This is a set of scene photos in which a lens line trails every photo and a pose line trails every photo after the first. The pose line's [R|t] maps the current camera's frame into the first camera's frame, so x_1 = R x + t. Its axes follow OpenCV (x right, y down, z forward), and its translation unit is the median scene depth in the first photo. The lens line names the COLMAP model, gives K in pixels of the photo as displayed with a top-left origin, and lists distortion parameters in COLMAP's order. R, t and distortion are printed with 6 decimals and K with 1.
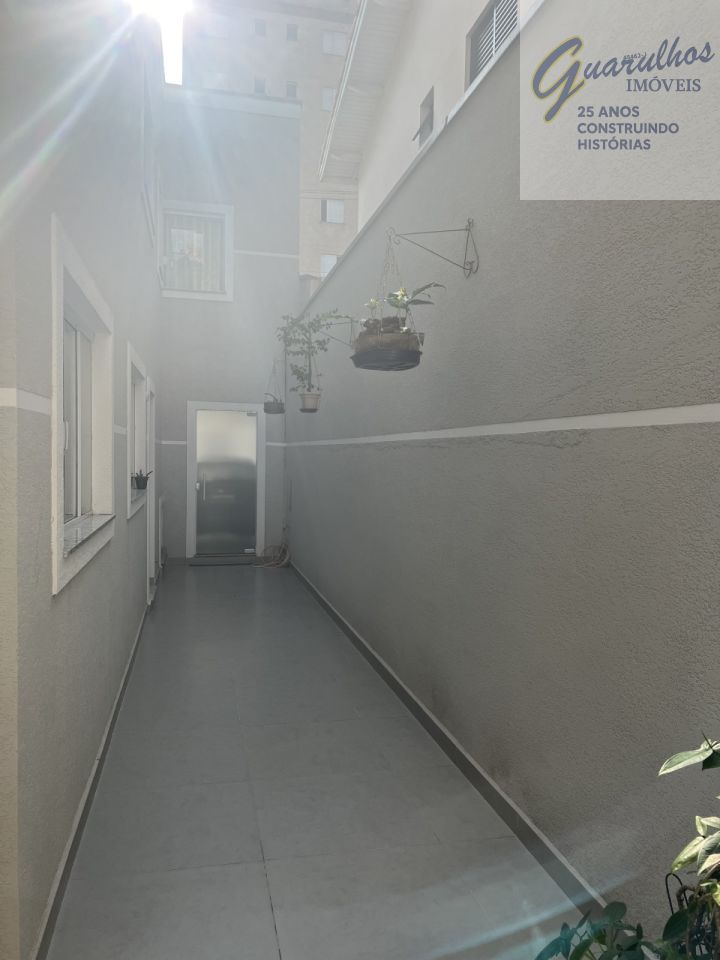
lens RADIAL K [[718.9, 0, 365.1], [0, 718.9, 483.1], [0, 0, 1]] dist [0.041482, -0.054823]
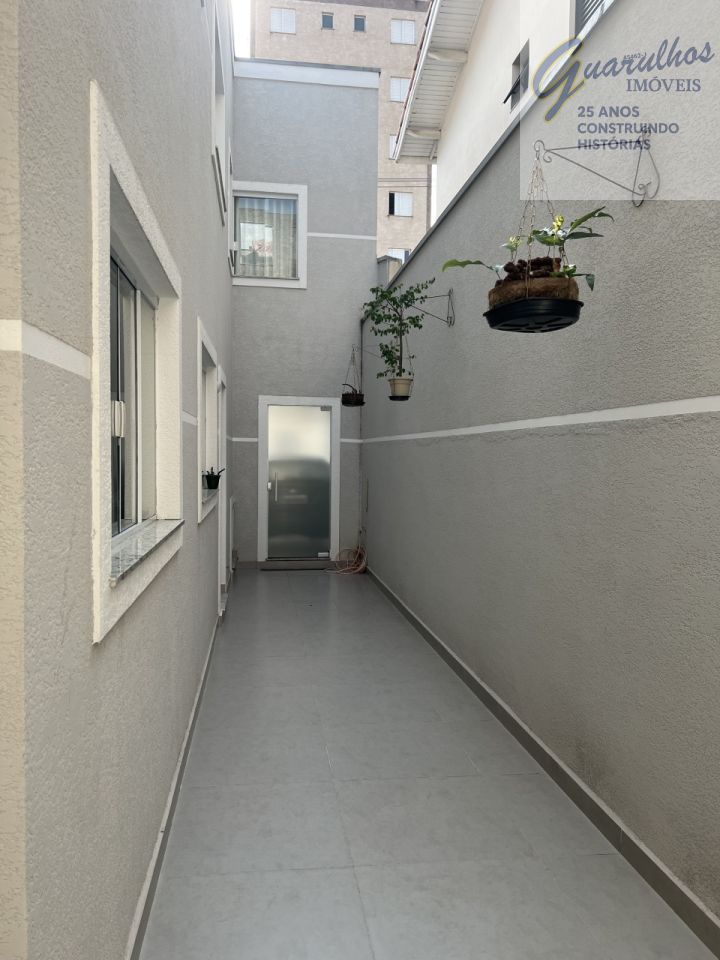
lens RADIAL K [[718.9, 0, 356.4], [0, 718.9, 479.5], [0, 0, 1]] dist [0.041482, -0.054823]
pose [[0.995048, -0.002167, -0.099374, -0.052437], [0.001706, 0.999987, -0.004732, 0.001491], [0.099383, 0.004539, 0.995039, 0.154836]]
